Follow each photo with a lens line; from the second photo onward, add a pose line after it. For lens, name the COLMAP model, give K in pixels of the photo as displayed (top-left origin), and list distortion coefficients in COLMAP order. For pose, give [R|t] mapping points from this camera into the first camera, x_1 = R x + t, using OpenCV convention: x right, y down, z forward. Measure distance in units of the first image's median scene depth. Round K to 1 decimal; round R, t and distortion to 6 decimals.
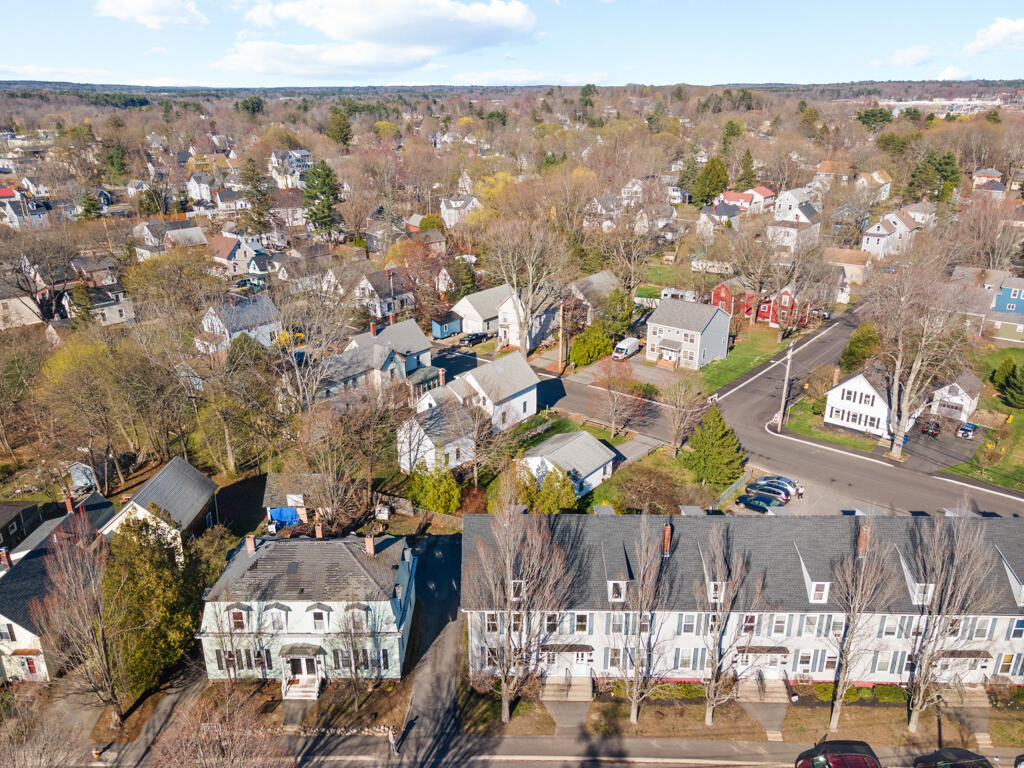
lens RADIAL K [[752.7, 0, 507.8], [0, 752.7, 386.3], [0, 0, 1]] dist [0.039864, 0.008445]
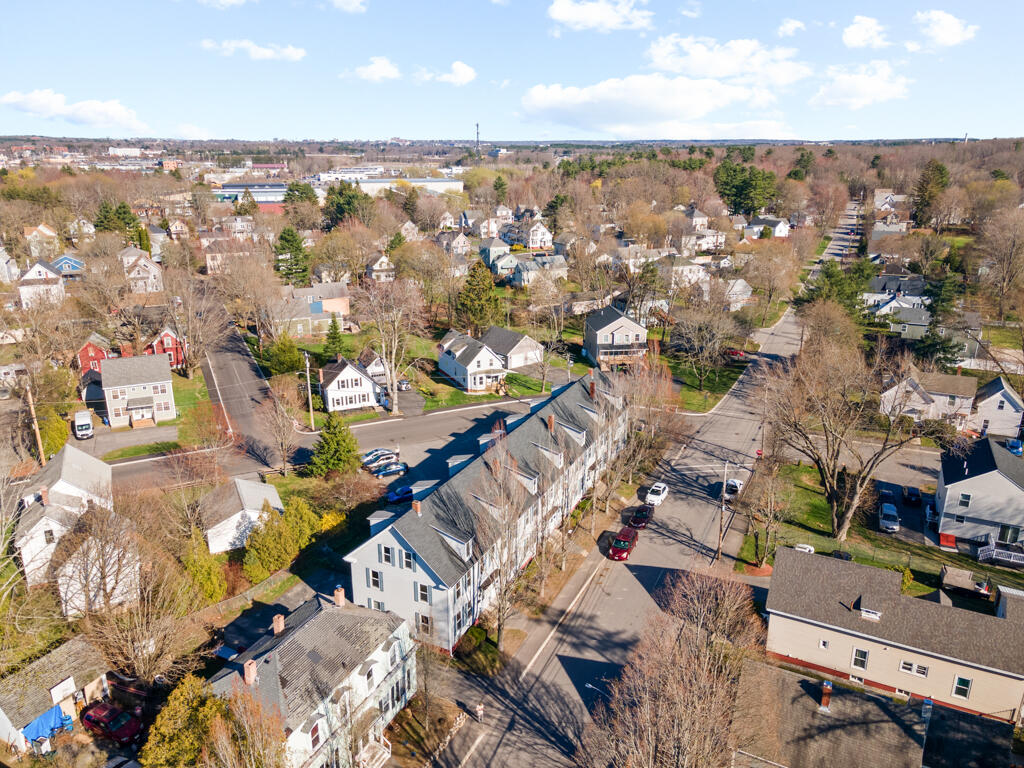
lens RADIAL K [[752.7, 0, 507.8], [0, 752.7, 386.3], [0, 0, 1]] dist [0.039864, 0.008445]
pose [[0.424631, -0.273880, 0.862947, -0.528161], [0.328492, 0.934803, 0.135044, -0.065909], [-0.843672, 0.226127, 0.486914, 0.172044]]
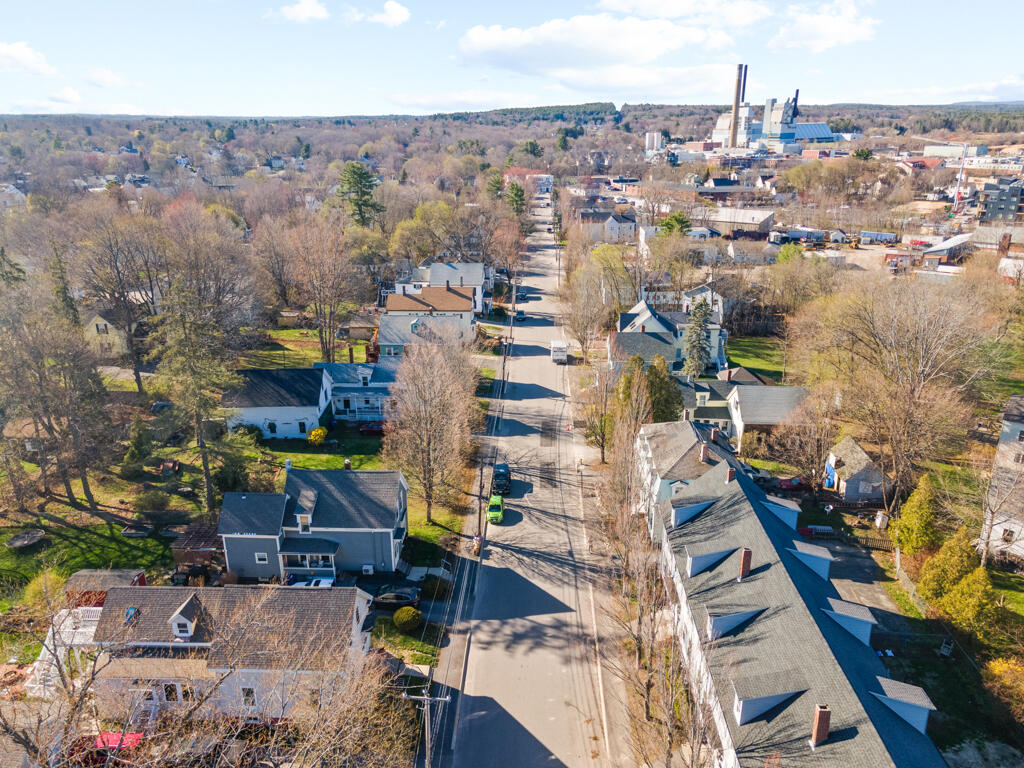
lens RADIAL K [[752.7, 0, 507.8], [0, 752.7, 386.3], [0, 0, 1]] dist [0.039864, 0.008445]
pose [[-0.022857, 0.343156, -0.939000, 0.591669], [-0.360805, 0.873113, 0.327861, -0.109584], [0.932361, 0.346290, 0.103856, 0.326716]]
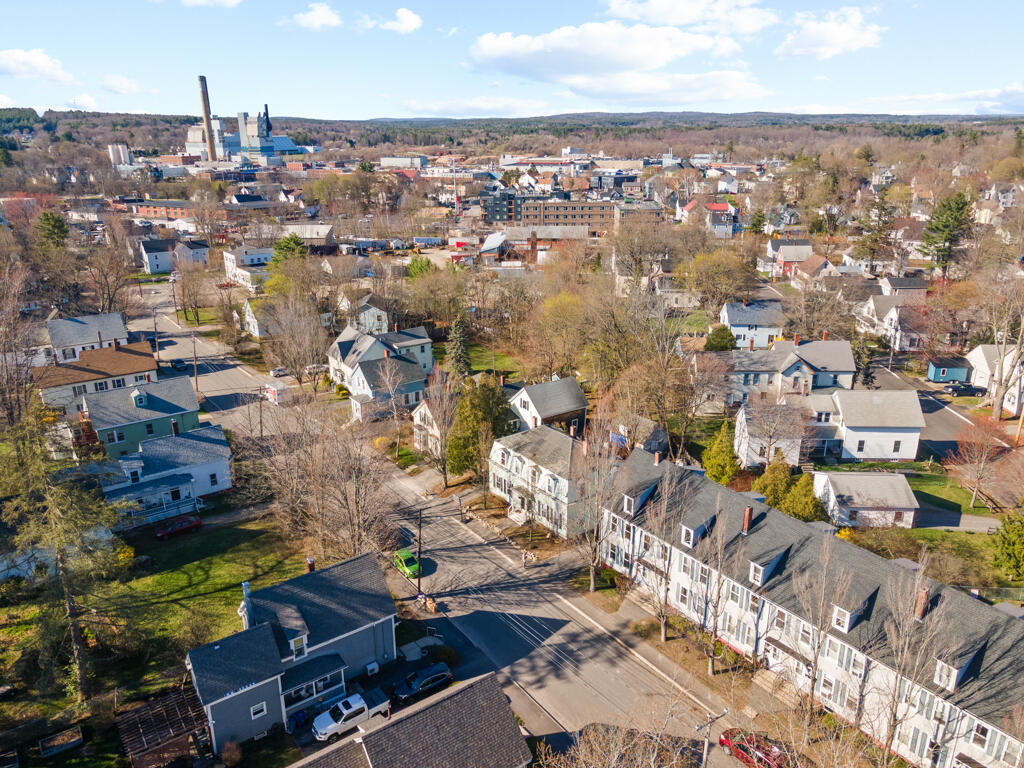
lens RADIAL K [[752.7, 0, 507.8], [0, 752.7, 386.3], [0, 0, 1]] dist [0.039864, 0.008445]
pose [[0.602039, 0.265518, -0.753027, 0.467785], [-0.291577, 0.951068, 0.102234, -0.000225], [0.743325, 0.158016, 0.649999, -0.026097]]
